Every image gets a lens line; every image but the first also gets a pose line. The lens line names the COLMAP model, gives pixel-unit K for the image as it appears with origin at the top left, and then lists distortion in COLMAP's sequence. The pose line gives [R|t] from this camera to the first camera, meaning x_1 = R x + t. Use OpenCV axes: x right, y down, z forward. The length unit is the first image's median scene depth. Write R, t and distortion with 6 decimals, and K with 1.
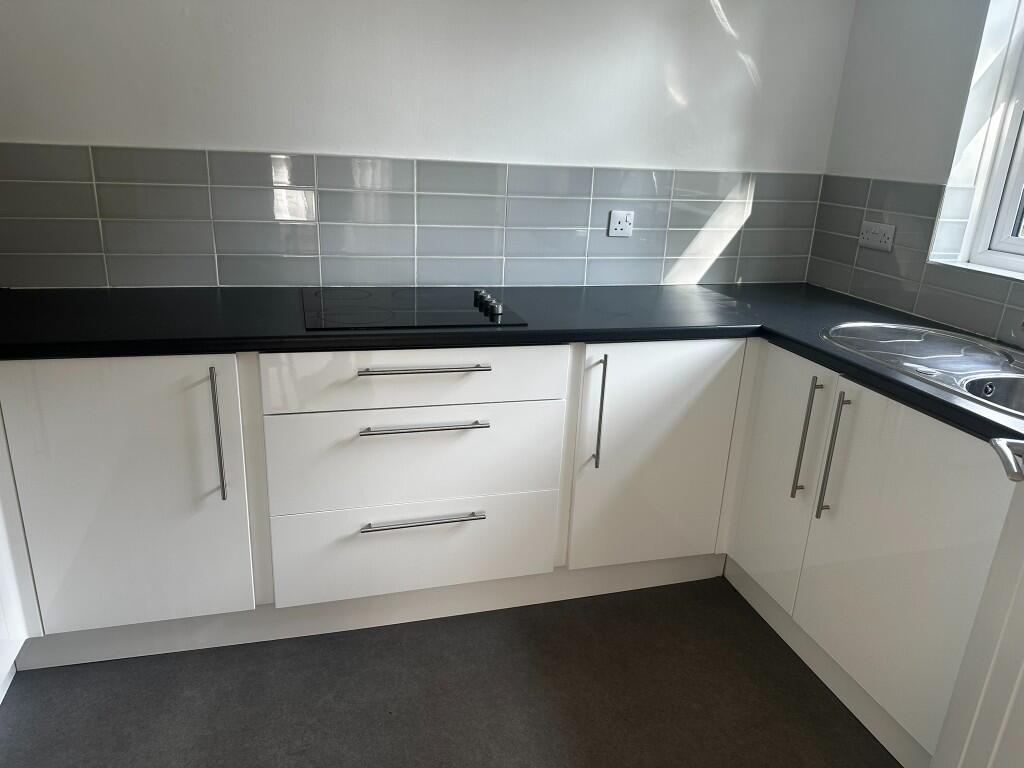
lens RADIAL K [[727.3, 0, 512.0], [0, 727.3, 384.0], [0, 0, 1]] dist [0.112572, -0.146783]
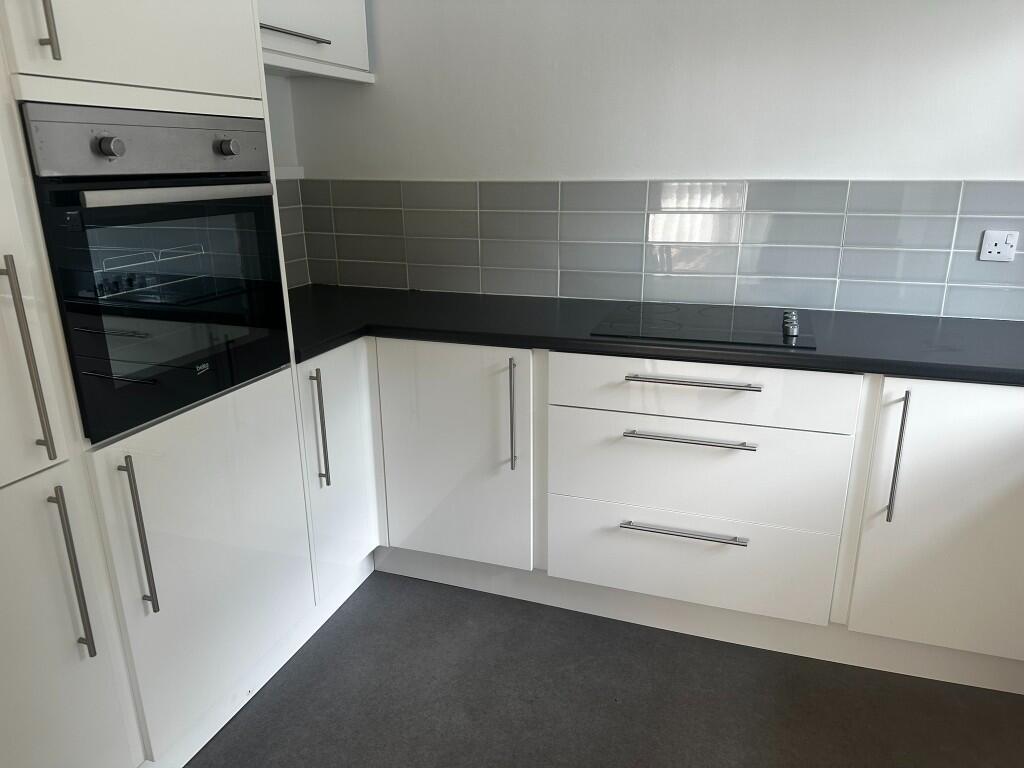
lens RADIAL K [[724.3, 0, 512.9], [0, 724.3, 381.5], [0, 0, 1]] dist [0.148651, -0.212631]
pose [[0.826458, 0.115286, -0.551068, 0.223401], [-0.136740, 0.990605, 0.002165, 0.010504], [0.546140, 0.073564, 0.834457, 0.004562]]
